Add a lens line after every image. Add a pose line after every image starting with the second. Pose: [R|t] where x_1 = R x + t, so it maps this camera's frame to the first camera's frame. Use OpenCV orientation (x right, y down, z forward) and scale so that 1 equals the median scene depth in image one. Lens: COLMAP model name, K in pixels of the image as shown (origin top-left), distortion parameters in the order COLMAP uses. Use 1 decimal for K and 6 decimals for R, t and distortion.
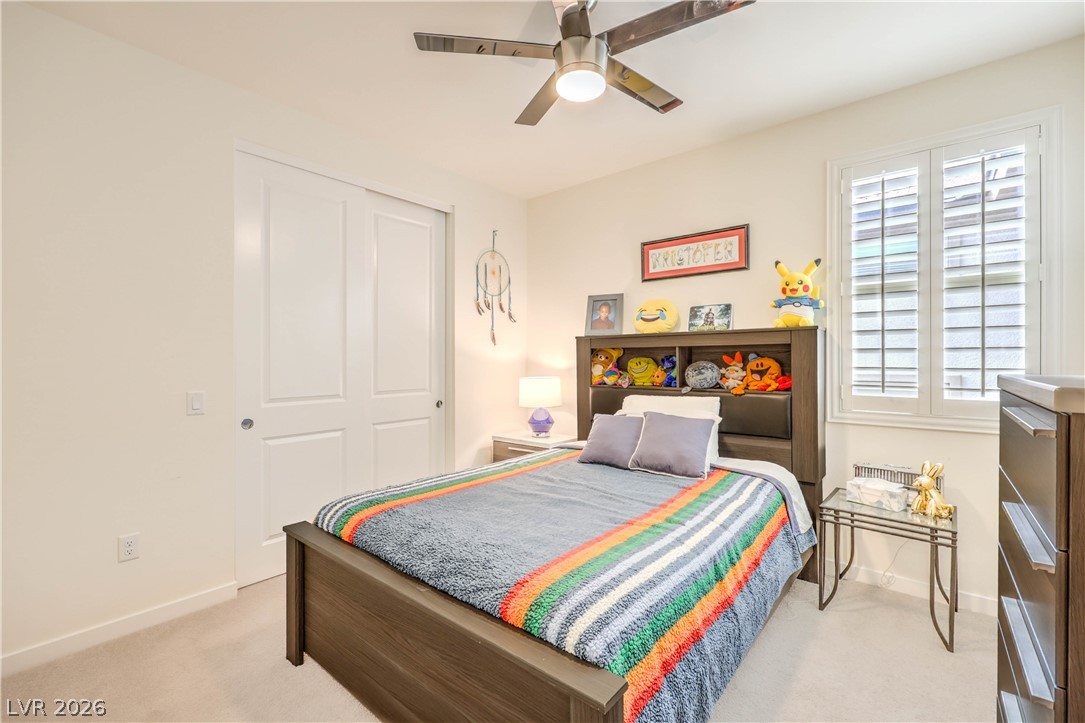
lens RADIAL K [[446.5, 0, 547.8], [0, 446.5, 358.8], [0, 0, 1]] dist [0.002308, 0.000070]
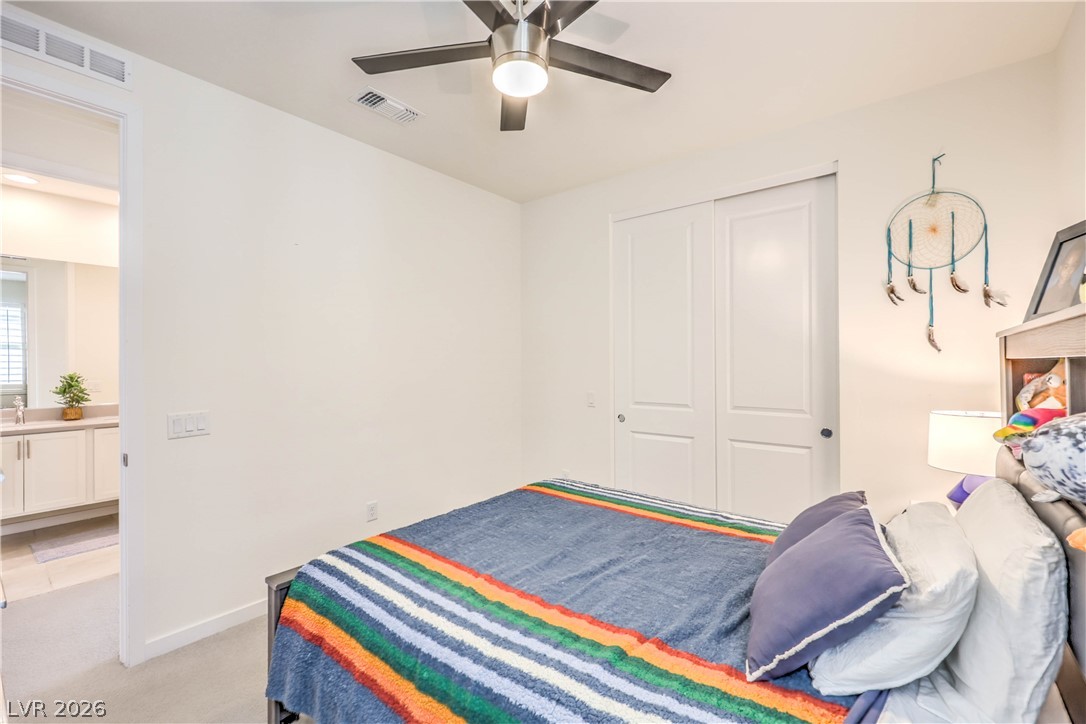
lens RADIAL K [[446.9, 0, 548.3], [0, 446.9, 359.3], [0, 0, 1]] dist [0.002308, 0.000070]
pose [[0.060463, -0.004092, -0.998162, 0.545312], [0.002410, 0.999989, -0.003953, -0.023749], [0.998168, -0.002166, 0.060472, 0.557374]]
